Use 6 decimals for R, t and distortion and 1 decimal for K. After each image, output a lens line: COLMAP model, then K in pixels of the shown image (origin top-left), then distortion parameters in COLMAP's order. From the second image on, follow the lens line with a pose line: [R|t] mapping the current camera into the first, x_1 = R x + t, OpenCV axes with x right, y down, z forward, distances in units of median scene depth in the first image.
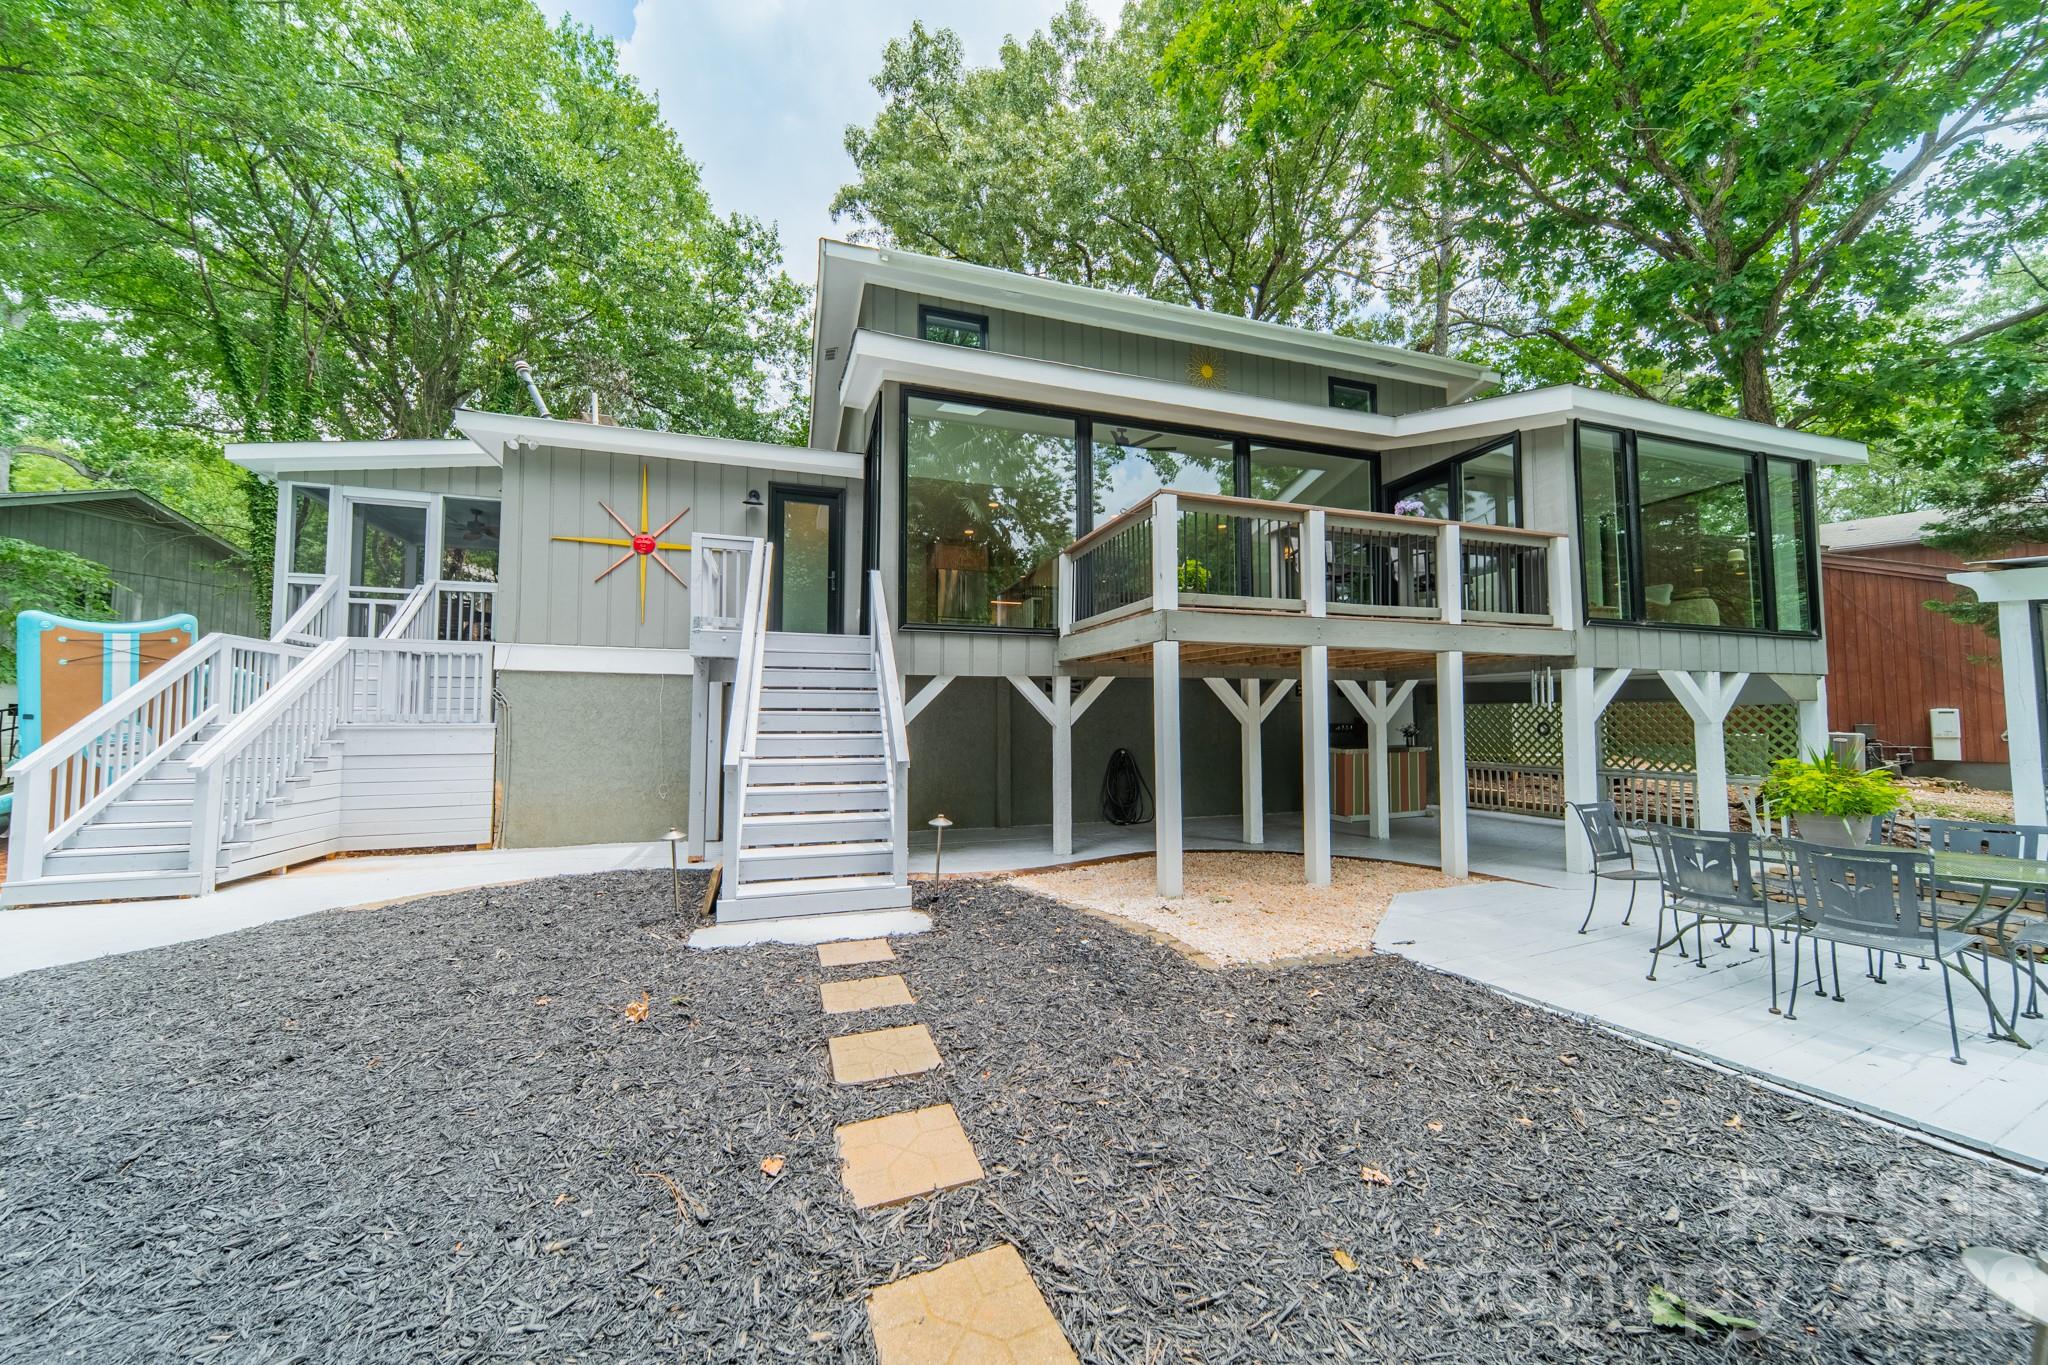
lens RADIAL K [[709.3, 0, 1032.5], [0, 709.3, 681.0], [0, 0, 1]] dist [0.009936, -0.000247]
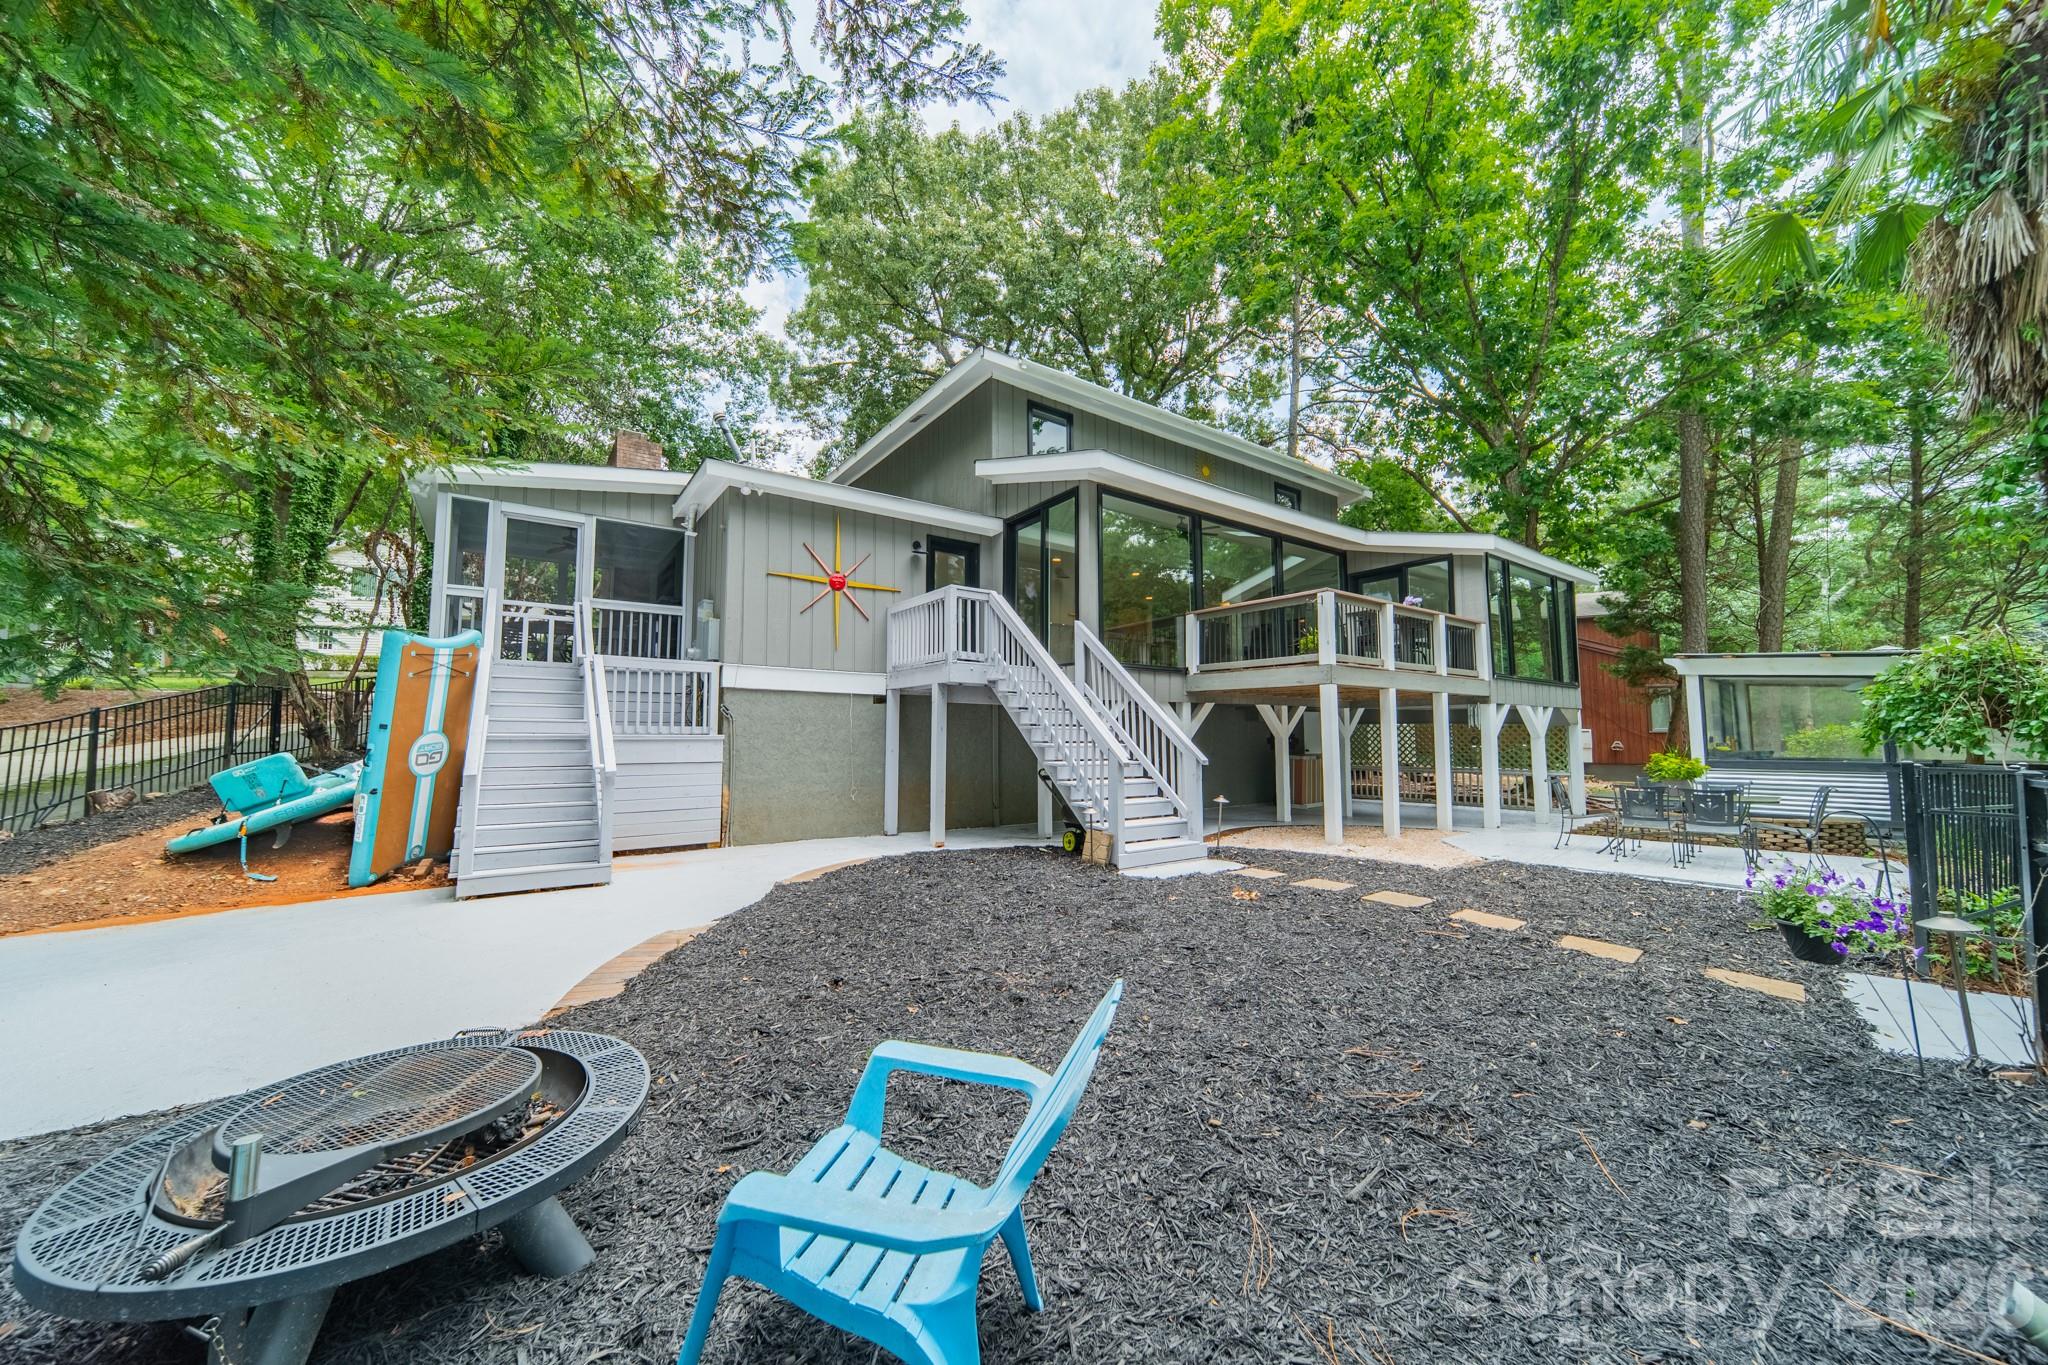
lens RADIAL K [[709.3, 0, 1018.2], [0, 709.3, 683.1], [0, 0, 1]] dist [0.009936, -0.000247]
pose [[0.954397, 0.024052, 0.297570, -0.626809], [-0.018581, 0.999603, -0.021201, -0.007402], [-0.297962, 0.014705, 0.954465, -0.204560]]
